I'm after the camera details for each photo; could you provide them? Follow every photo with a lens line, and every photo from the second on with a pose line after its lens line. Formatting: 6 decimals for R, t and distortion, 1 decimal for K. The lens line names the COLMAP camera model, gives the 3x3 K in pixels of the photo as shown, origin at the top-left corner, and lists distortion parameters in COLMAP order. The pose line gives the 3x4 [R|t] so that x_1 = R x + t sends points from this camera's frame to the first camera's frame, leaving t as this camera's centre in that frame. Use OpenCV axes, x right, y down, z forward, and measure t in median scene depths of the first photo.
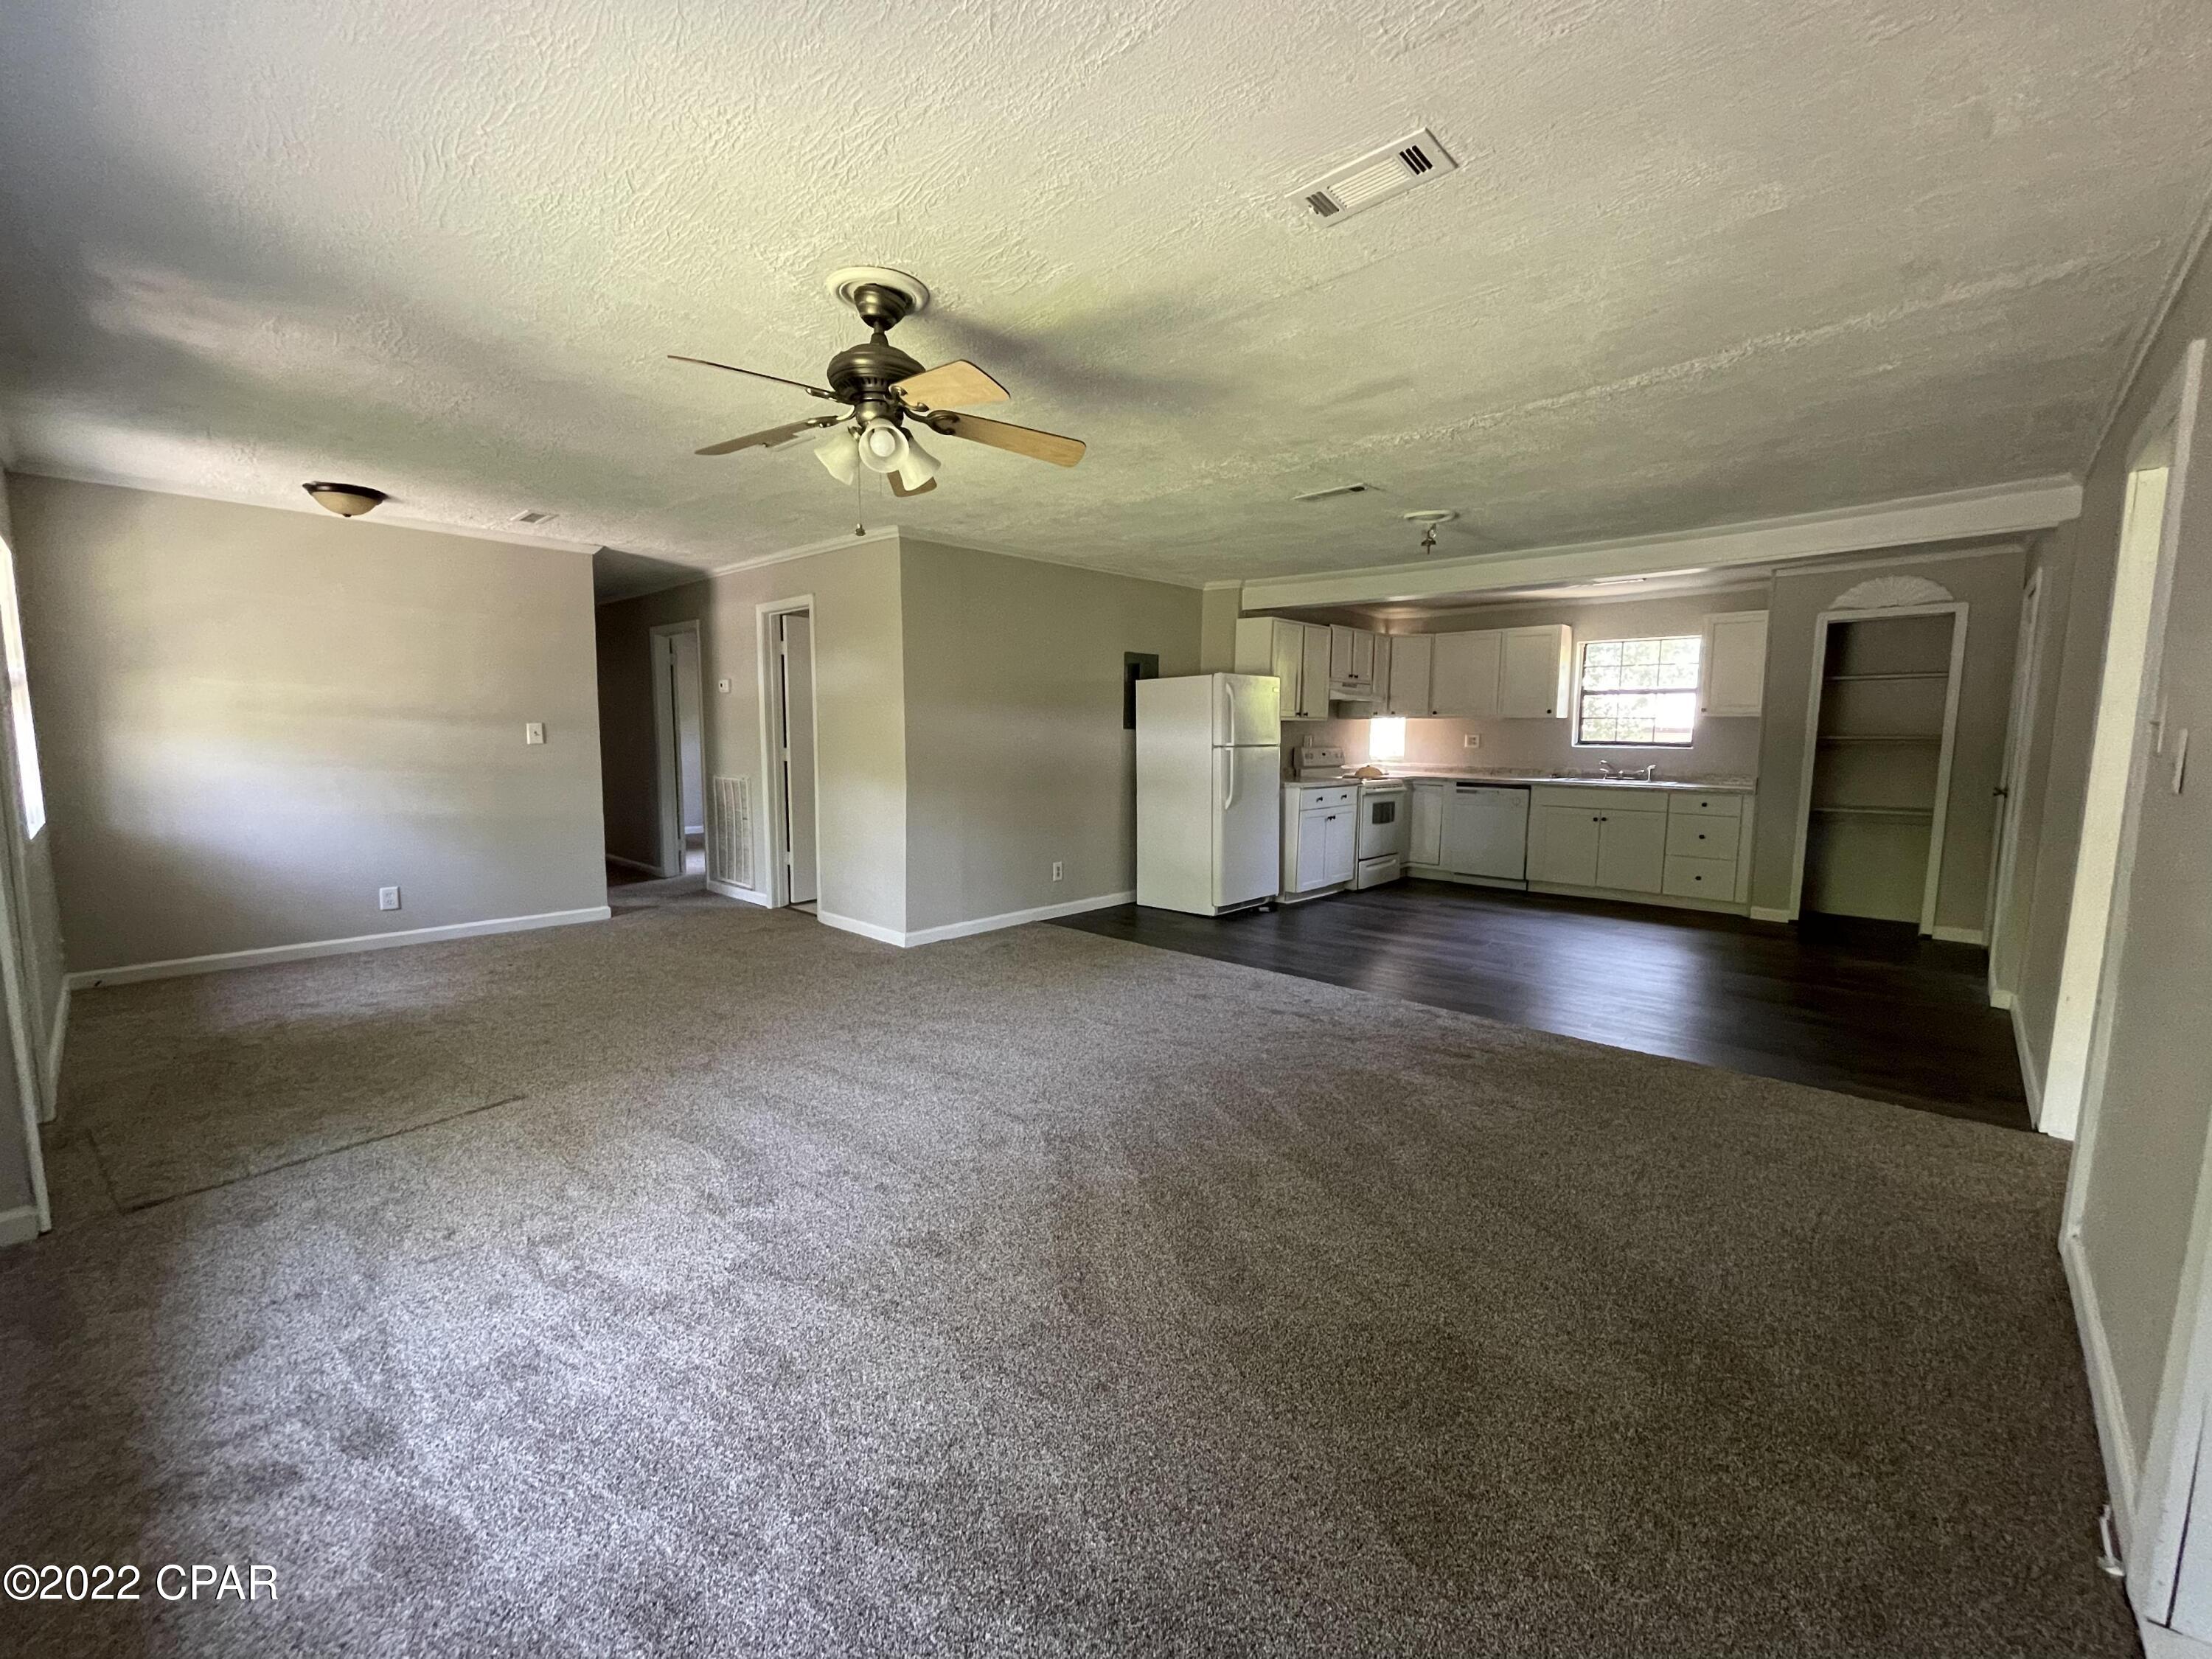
lens RADIAL K [[911.8, 0, 1090.5], [0, 911.8, 835.8], [0, 0, 1]] dist [-0.001250, -0.000553]
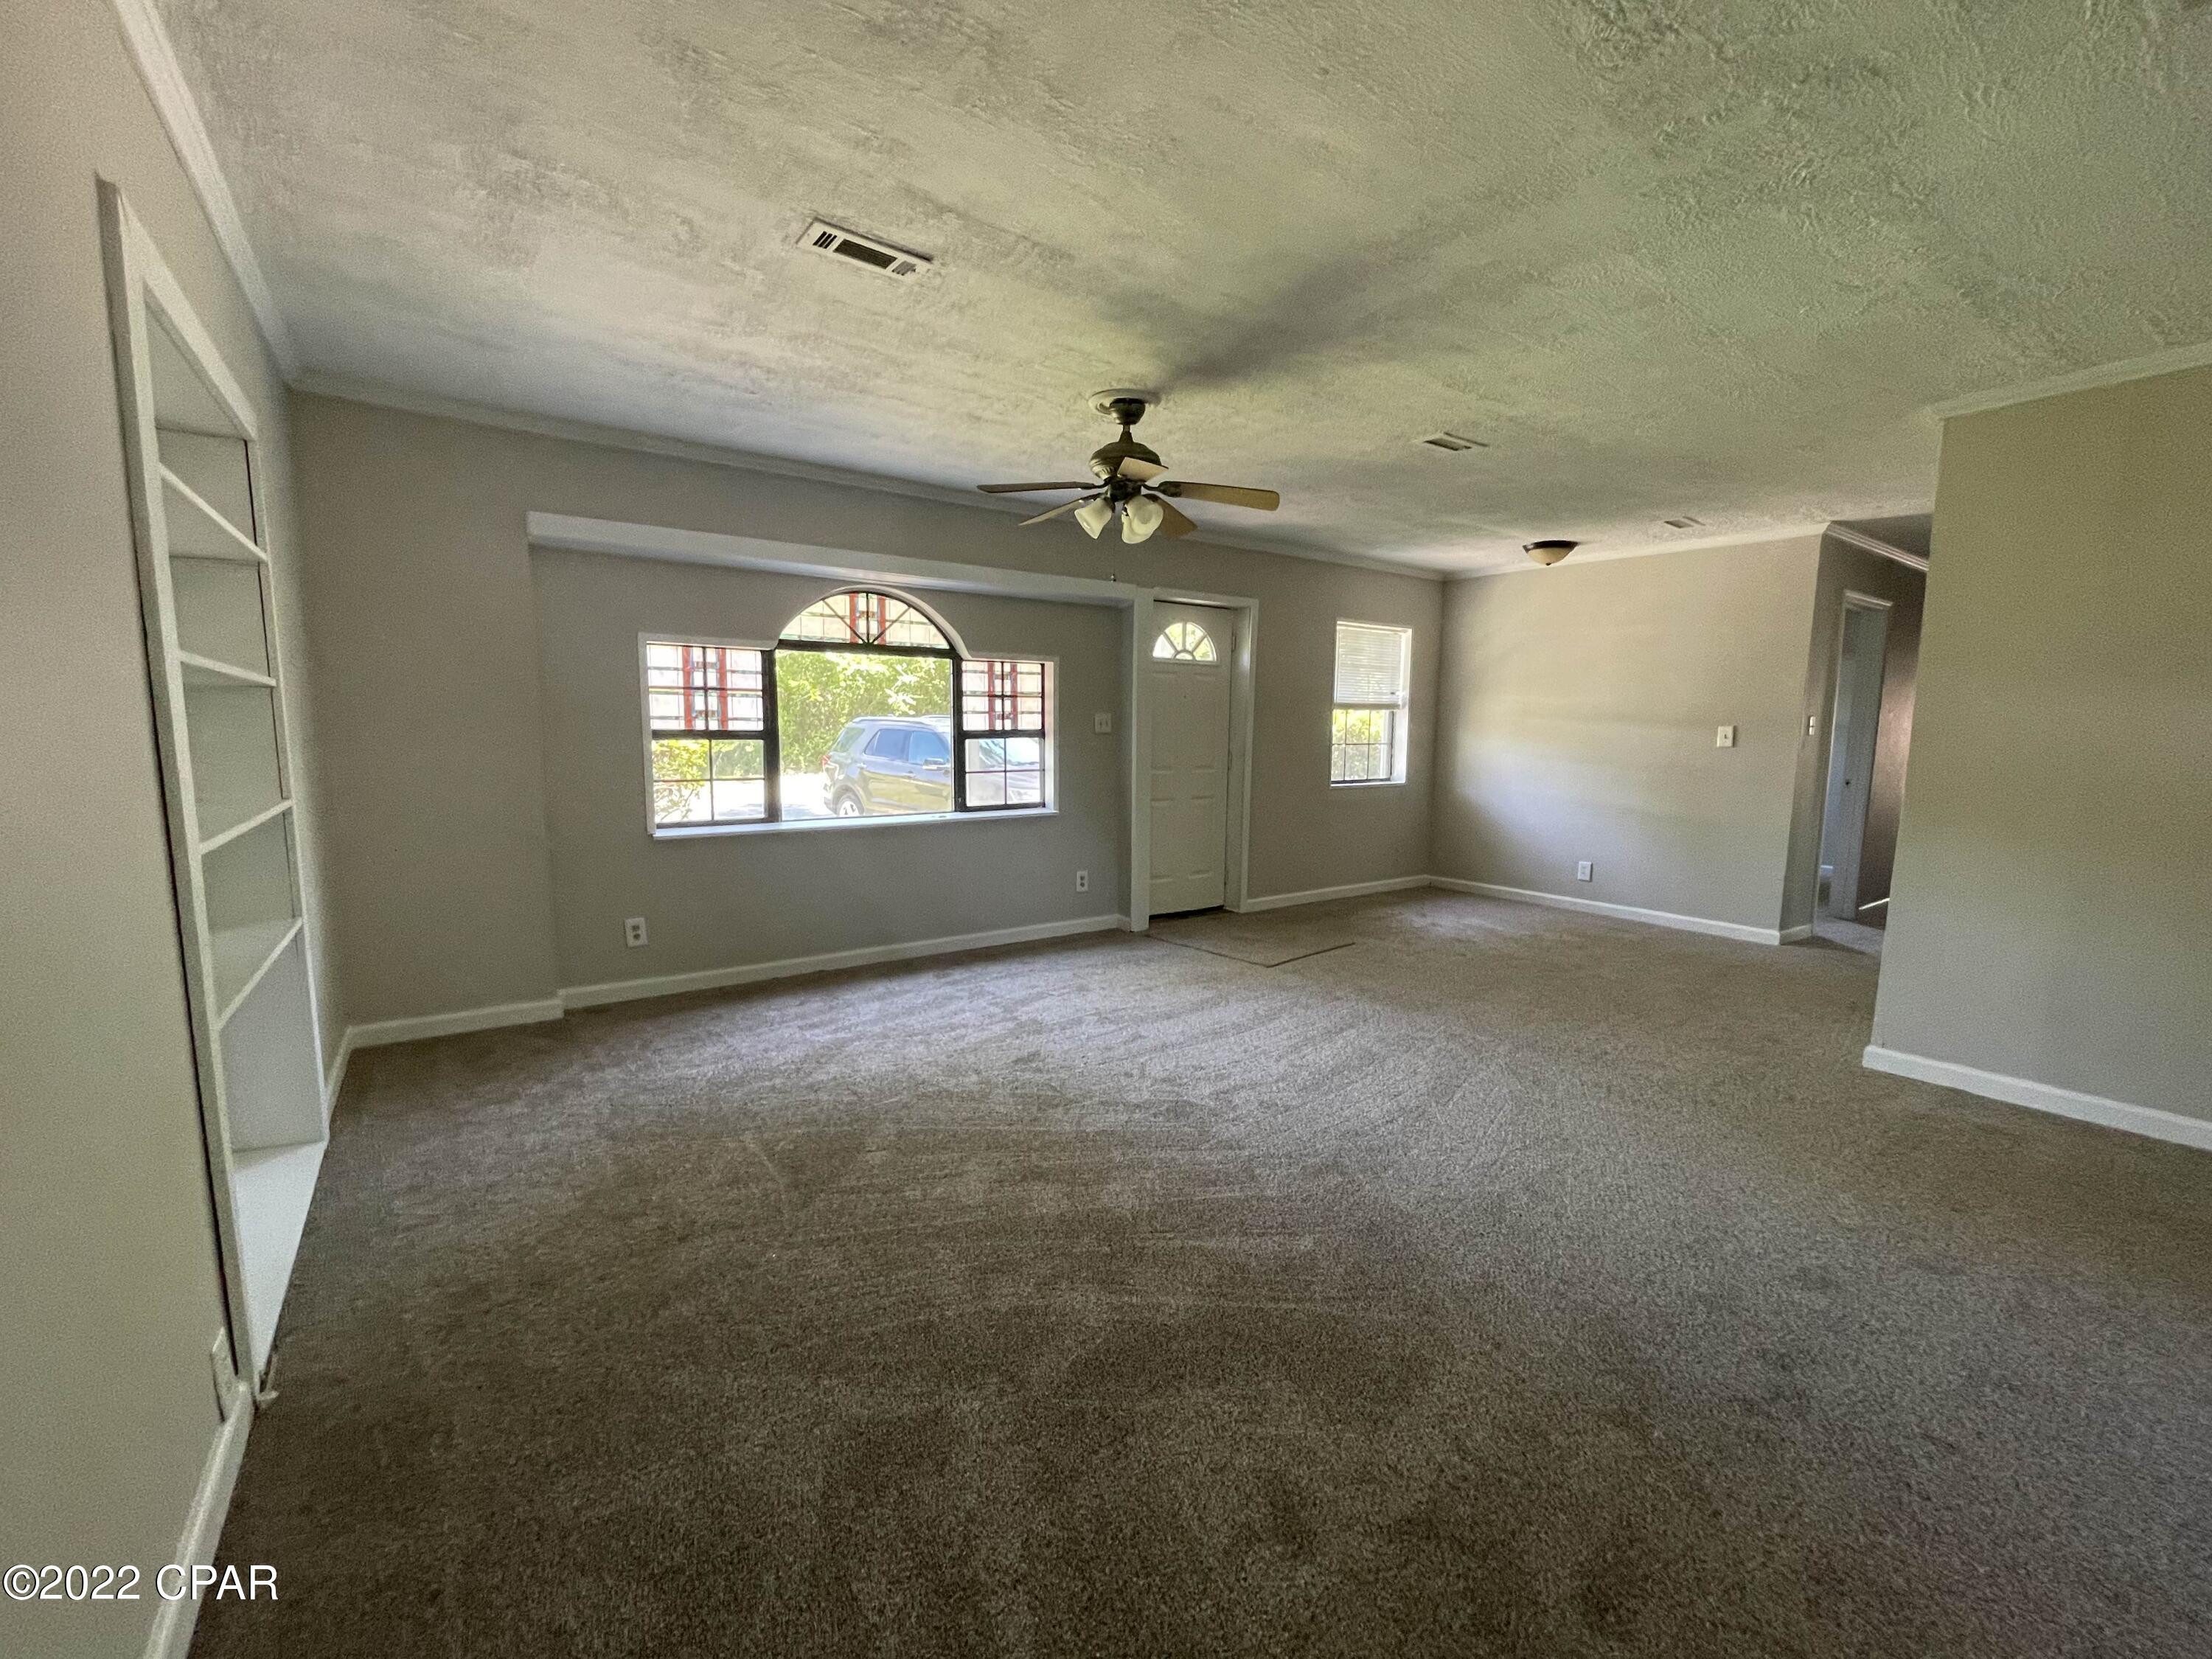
lens RADIAL K [[911.8, 0, 1090.5], [0, 911.8, 835.8], [0, 0, 1]] dist [-0.001250, -0.000553]
pose [[-0.202772, 0.107145, -0.973346, 0.871219], [-0.127947, 0.982575, 0.134816, -0.092093], [0.970831, 0.151873, -0.185530, 0.940727]]
